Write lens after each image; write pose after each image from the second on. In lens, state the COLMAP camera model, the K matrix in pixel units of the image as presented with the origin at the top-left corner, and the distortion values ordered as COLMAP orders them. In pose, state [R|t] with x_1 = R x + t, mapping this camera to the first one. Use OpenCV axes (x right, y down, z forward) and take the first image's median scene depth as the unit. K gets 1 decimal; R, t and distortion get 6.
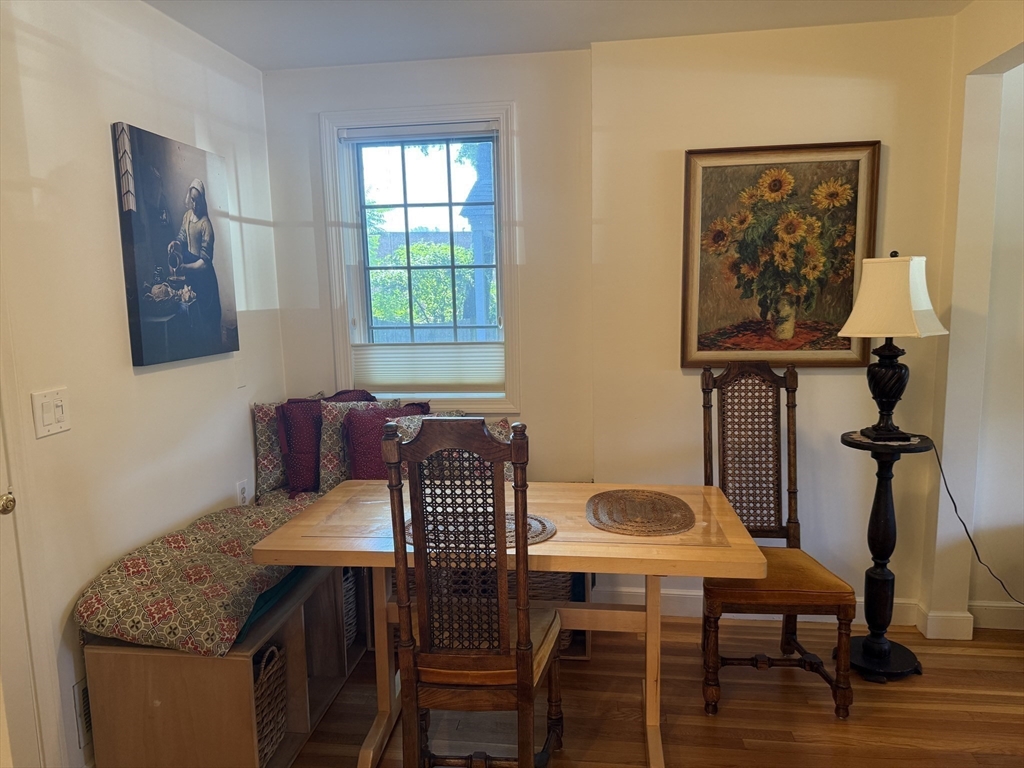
lens RADIAL K [[710.2, 0, 512.0], [0, 710.2, 384.0], [0, 0, 1]] dist [0.044687, -0.067702]
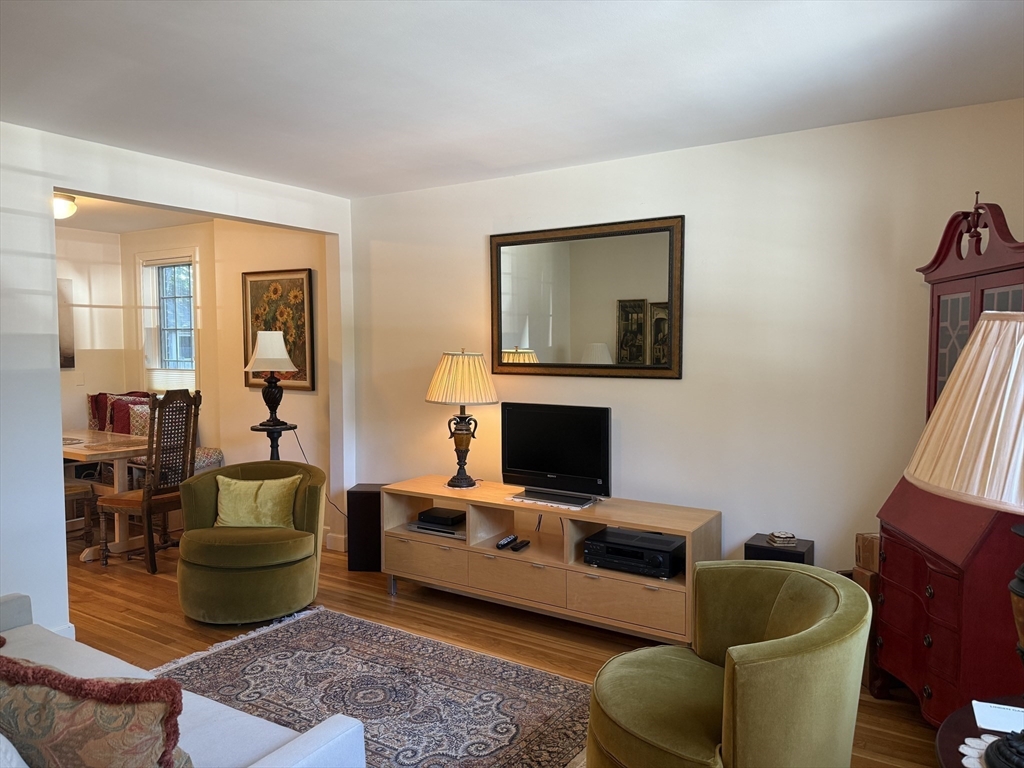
lens RADIAL K [[721.3, 0, 508.0], [0, 721.3, 388.8], [0, 0, 1]] dist [0.217495, -0.422749]
pose [[0.903185, 0.052587, -0.426017, 1.768144], [-0.081412, 0.995440, -0.049722, 0.022217], [0.421460, 0.079591, 0.903348, -0.462116]]
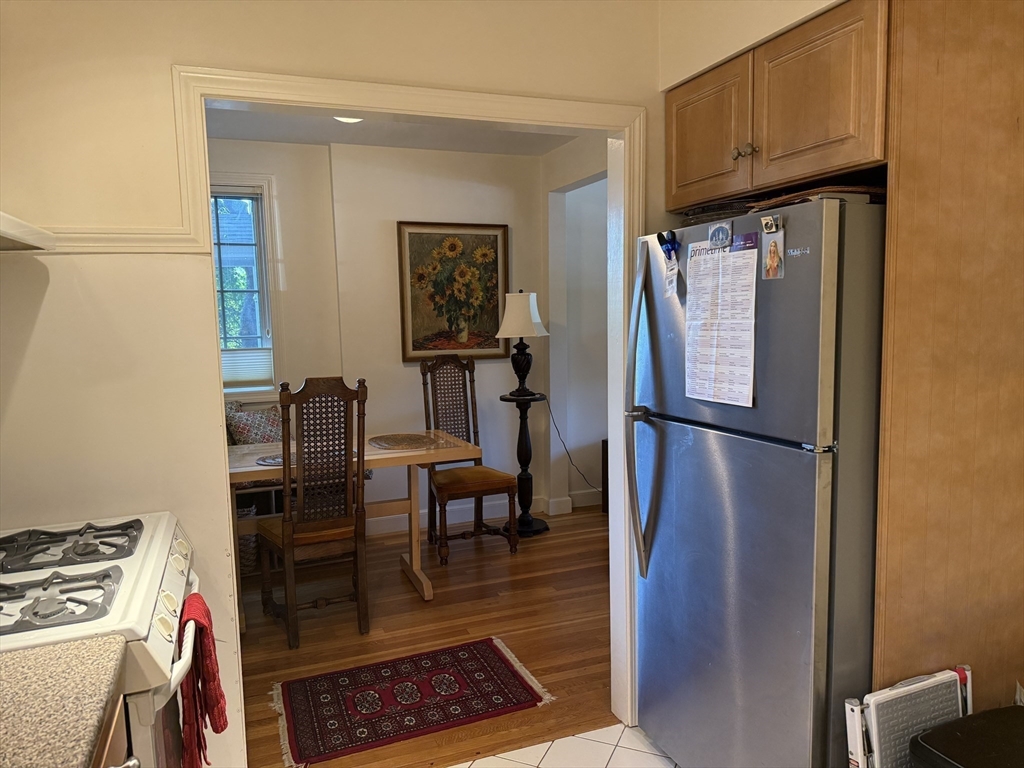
lens RADIAL K [[721.3, 0, 508.0], [0, 721.3, 388.8], [0, 0, 1]] dist [0.217495, -0.422749]
pose [[0.872330, -0.046587, 0.486693, -0.343338], [0.065567, 0.997605, -0.022026, 0.088071], [-0.484501, 0.051125, 0.873295, -0.491323]]
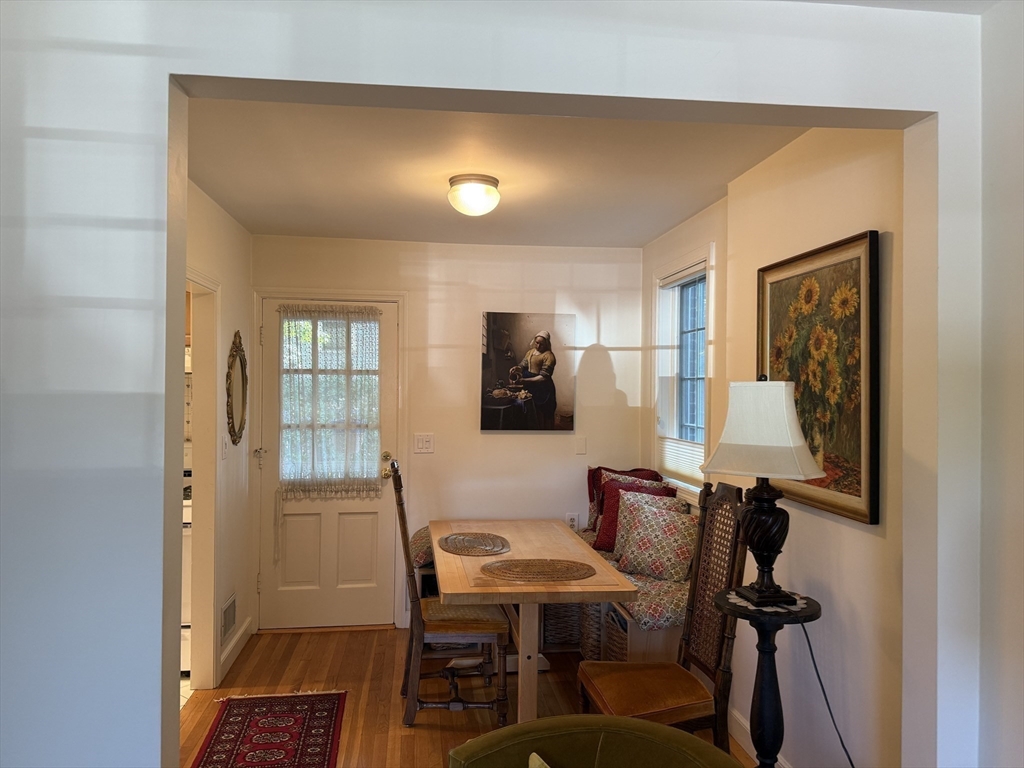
lens RADIAL K [[721.3, 0, 508.0], [0, 721.3, 388.8], [0, 0, 1]] dist [0.217495, -0.422749]
pose [[0.256836, 0.027699, -0.966058, 1.168902], [-0.141692, 0.989867, -0.009289, -0.105382], [0.956012, 0.139268, 0.258159, 0.433178]]
